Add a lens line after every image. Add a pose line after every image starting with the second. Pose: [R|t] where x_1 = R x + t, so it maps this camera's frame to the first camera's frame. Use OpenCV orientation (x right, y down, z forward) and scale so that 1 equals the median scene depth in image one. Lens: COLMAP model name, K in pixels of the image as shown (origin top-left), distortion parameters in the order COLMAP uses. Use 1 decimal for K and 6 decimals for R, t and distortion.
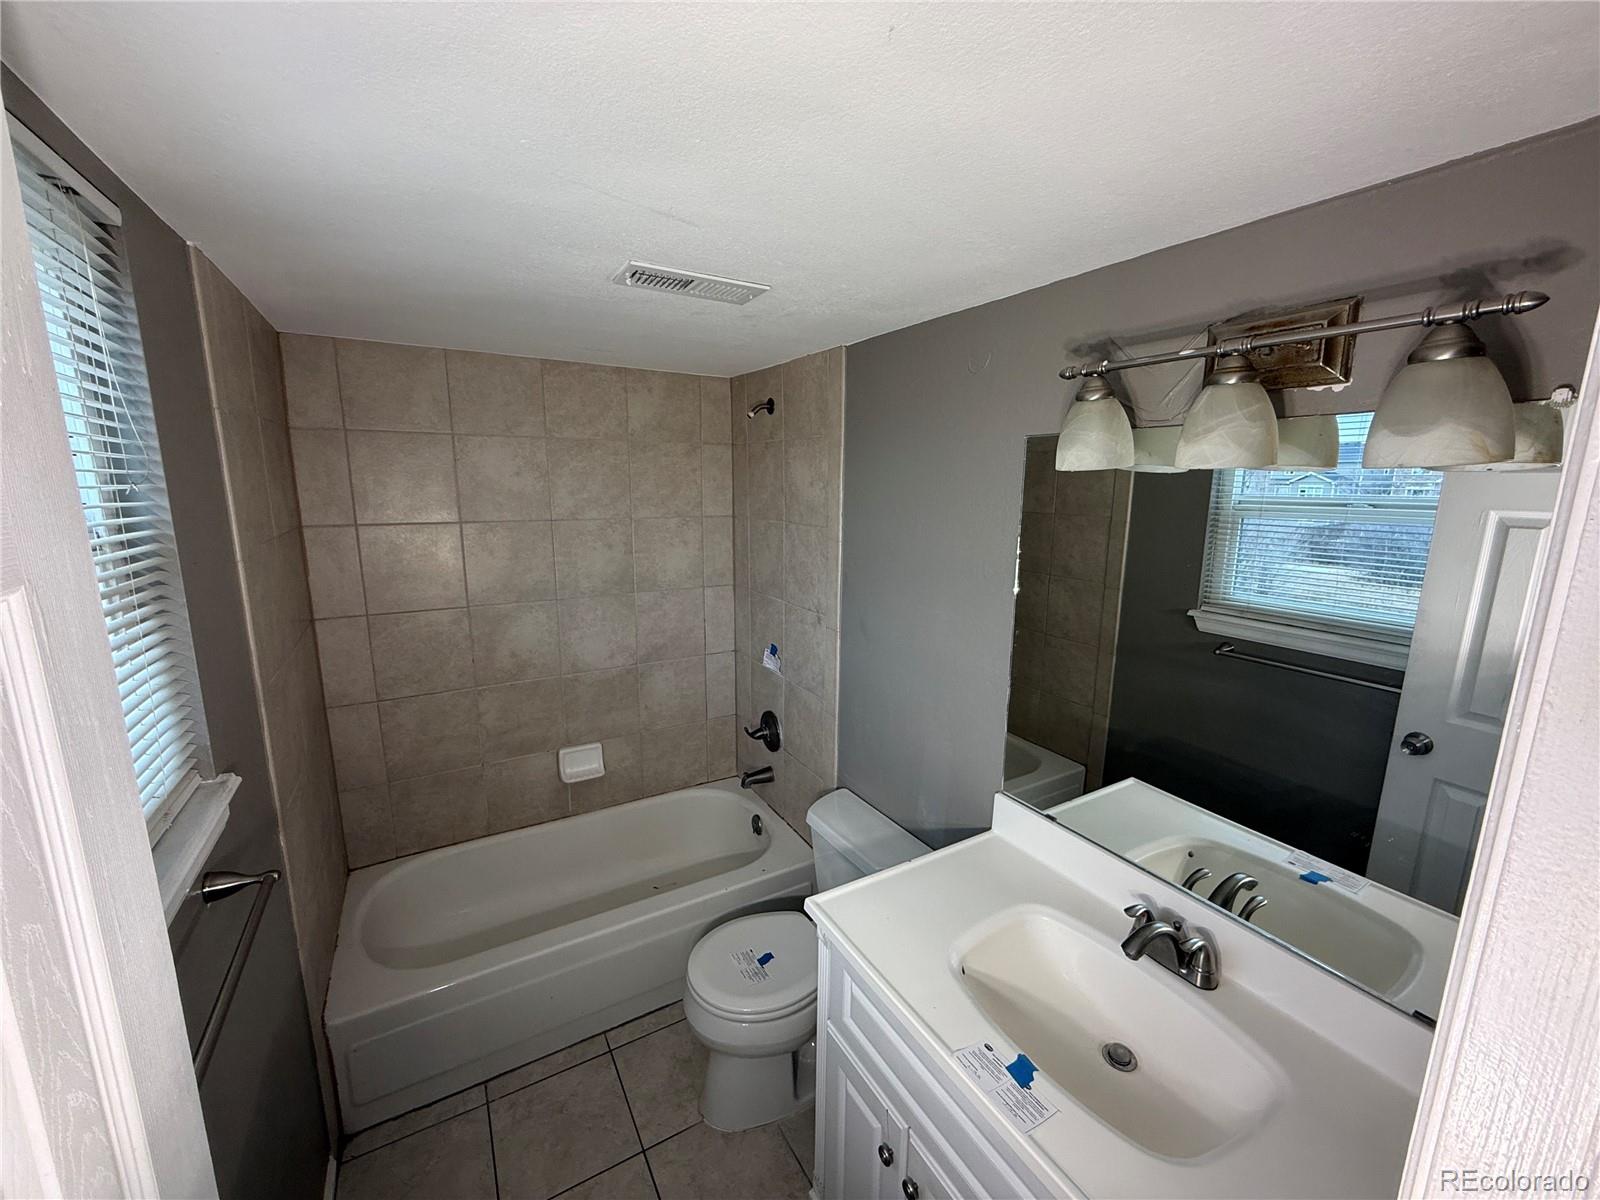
lens RADIAL K [[637.8, 0, 800.0], [0, 637.8, 600.0], [0, 0, 1]] dist [-0.000922, 0.000270]
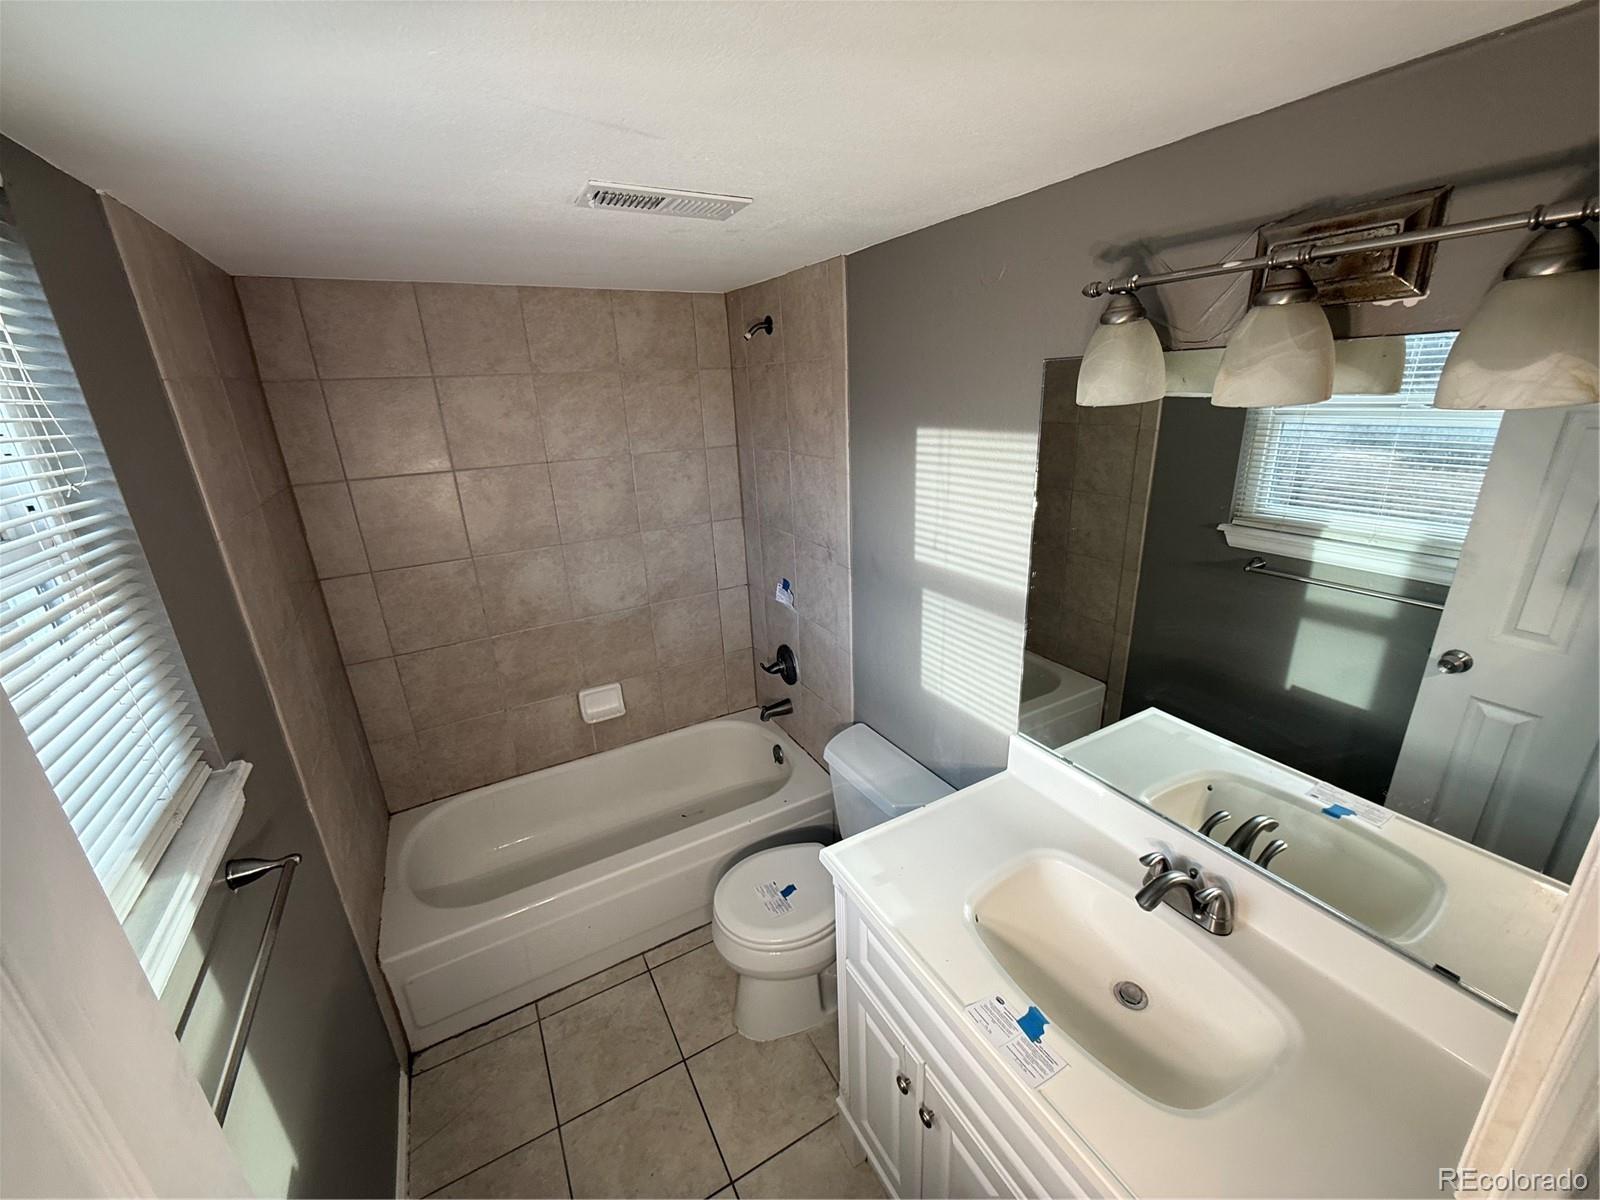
lens RADIAL K [[637.1, 0, 802.8], [0, 637.1, 600.2], [0, 0, 1]] dist [-0.000007, 0.000674]
pose [[0.998647, -0.041434, -0.031427, 0.021133], [0.045465, 0.988989, 0.140834, -0.048650], [0.025246, -0.142073, 0.989534, 0.039683]]
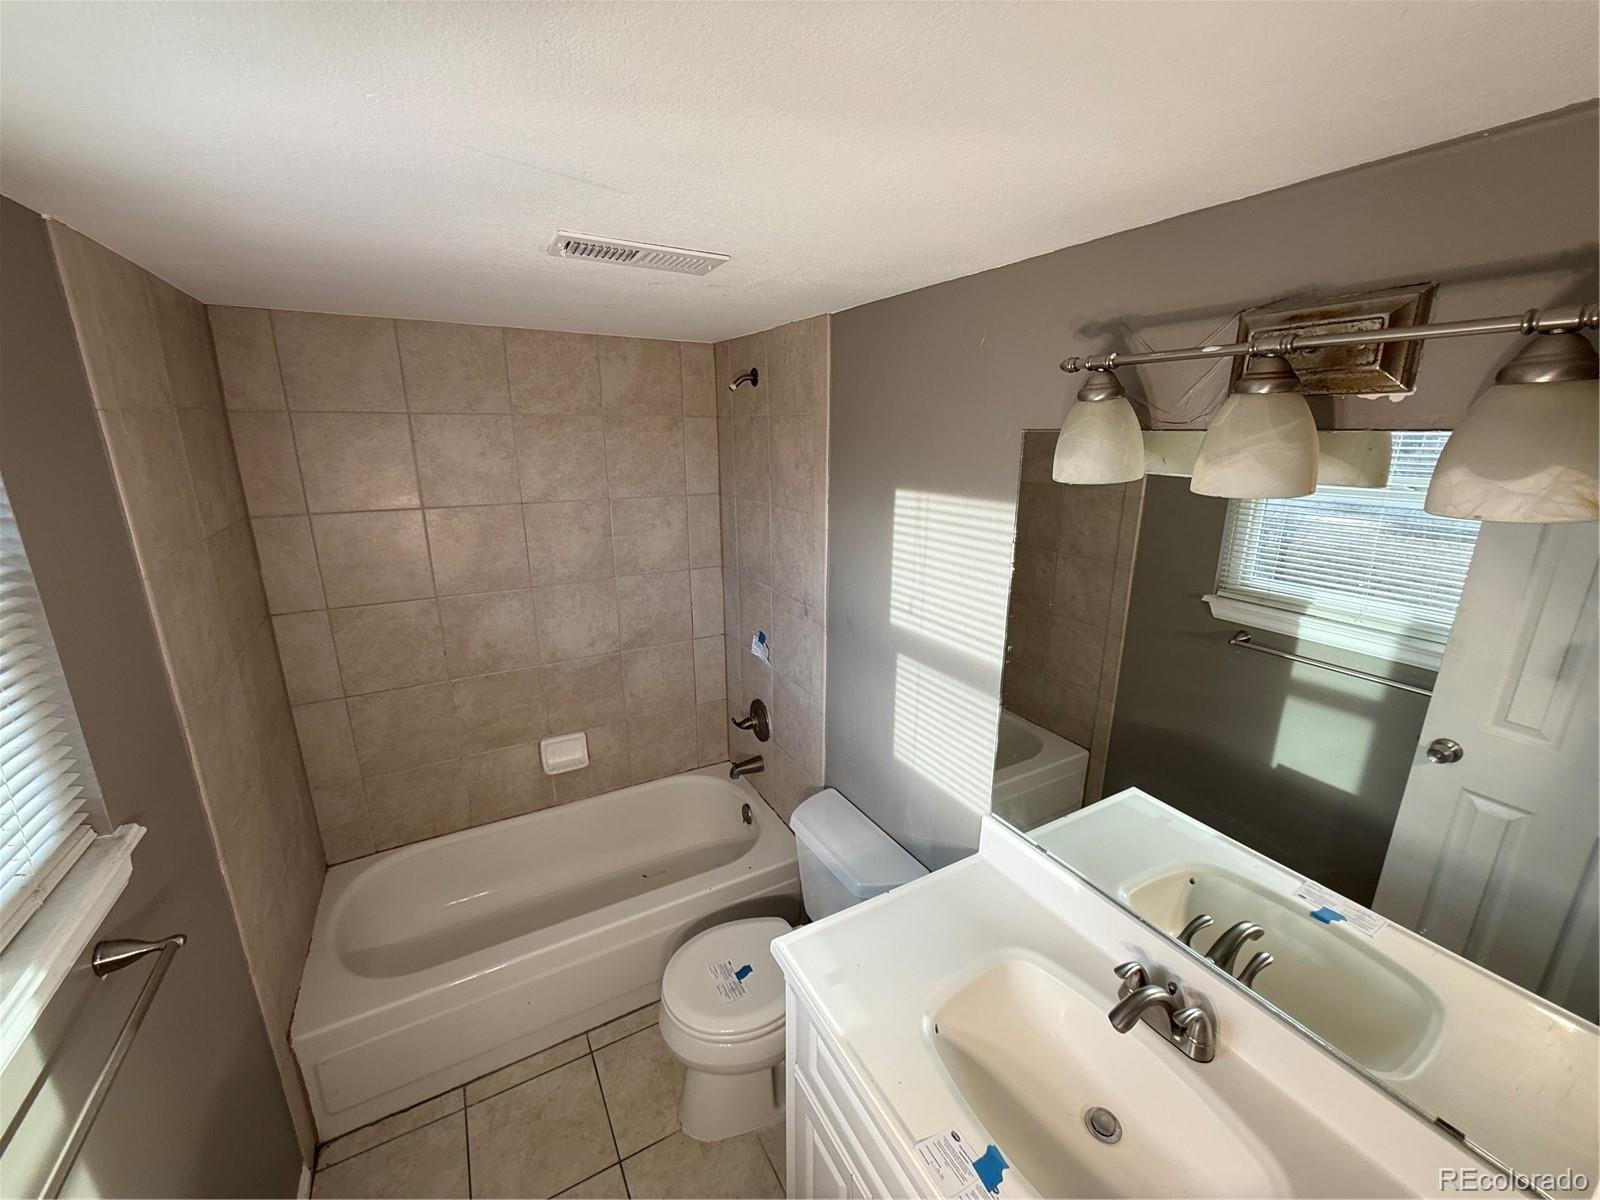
lens RADIAL K [[637.1, 0, 802.8], [0, 637.1, 600.2], [0, 0, 1]] dist [-0.000007, 0.000674]
pose [[0.999866, -0.001258, -0.016314, 0.050602], [0.002518, 0.996993, 0.077451, -0.071446], [0.016168, -0.077482, 0.996863, 0.080166]]
